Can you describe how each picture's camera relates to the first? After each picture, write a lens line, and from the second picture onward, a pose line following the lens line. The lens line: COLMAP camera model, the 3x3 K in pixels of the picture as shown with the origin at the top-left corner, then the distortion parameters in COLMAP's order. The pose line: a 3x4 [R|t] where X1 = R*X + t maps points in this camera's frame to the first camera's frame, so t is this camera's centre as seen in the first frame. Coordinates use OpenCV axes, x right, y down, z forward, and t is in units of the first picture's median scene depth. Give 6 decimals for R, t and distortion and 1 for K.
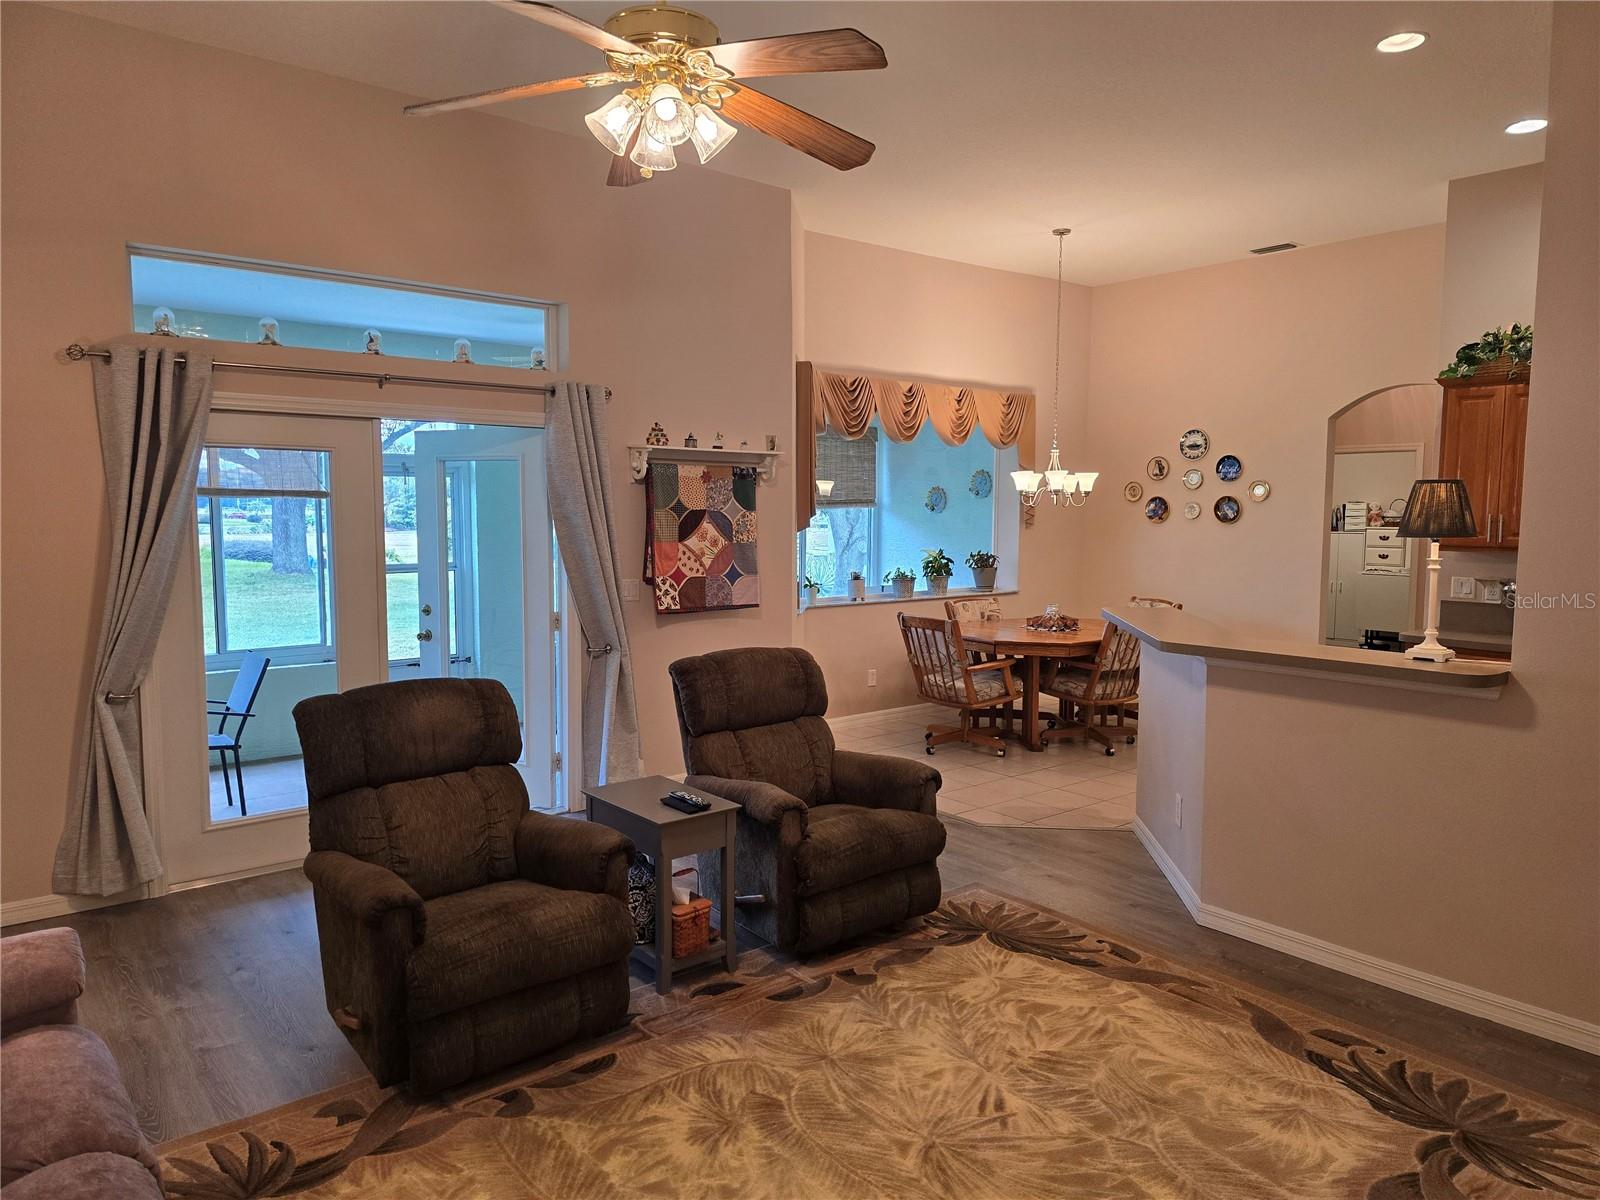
lens RADIAL K [[1073.6, 0, 791.9], [0, 1073.6, 601.0], [0, 0, 1]] dist [0.008022, -0.010009]
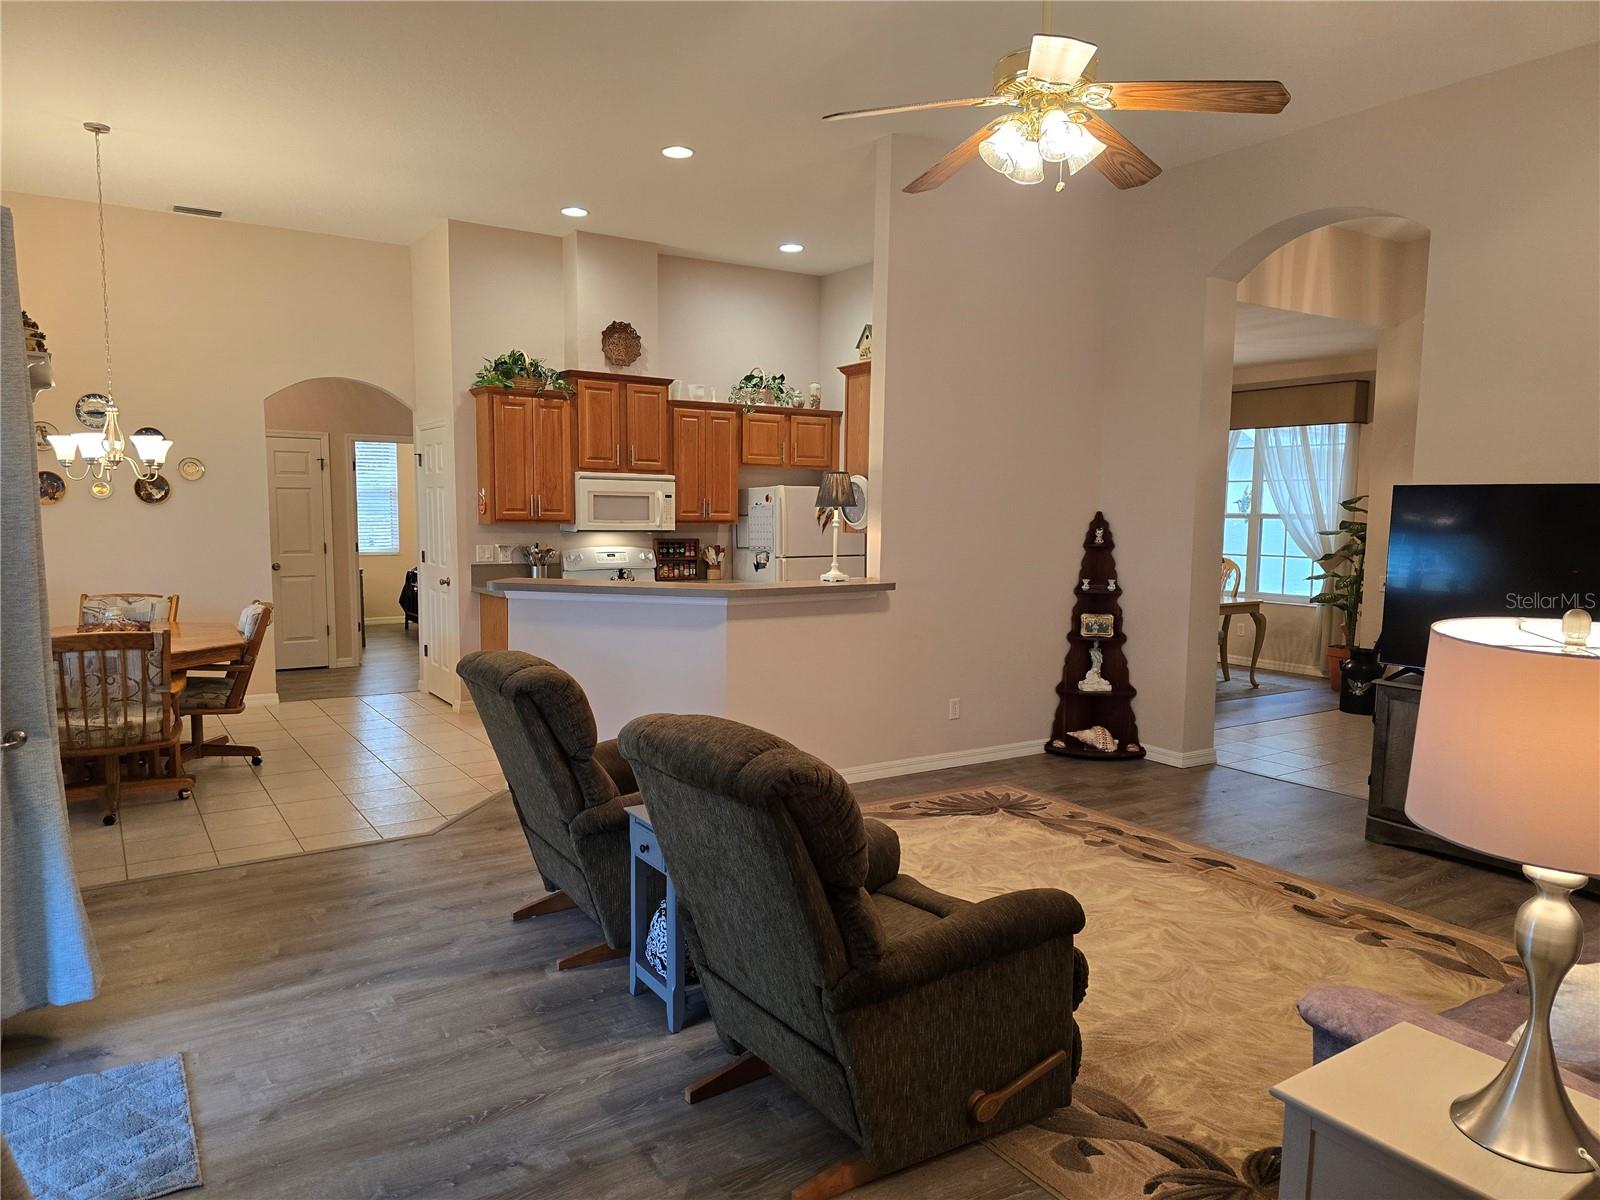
lens RADIAL K [[1073.6, 0, 790.9], [0, 1073.6, 602.2], [0, 0, 1]] dist [0.008022, -0.010009]
pose [[0.110006, -0.089778, 0.989868, -1.207984], [0.082616, 0.993292, 0.080907, -0.053087], [-0.990491, 0.072878, 0.116685, 1.048329]]
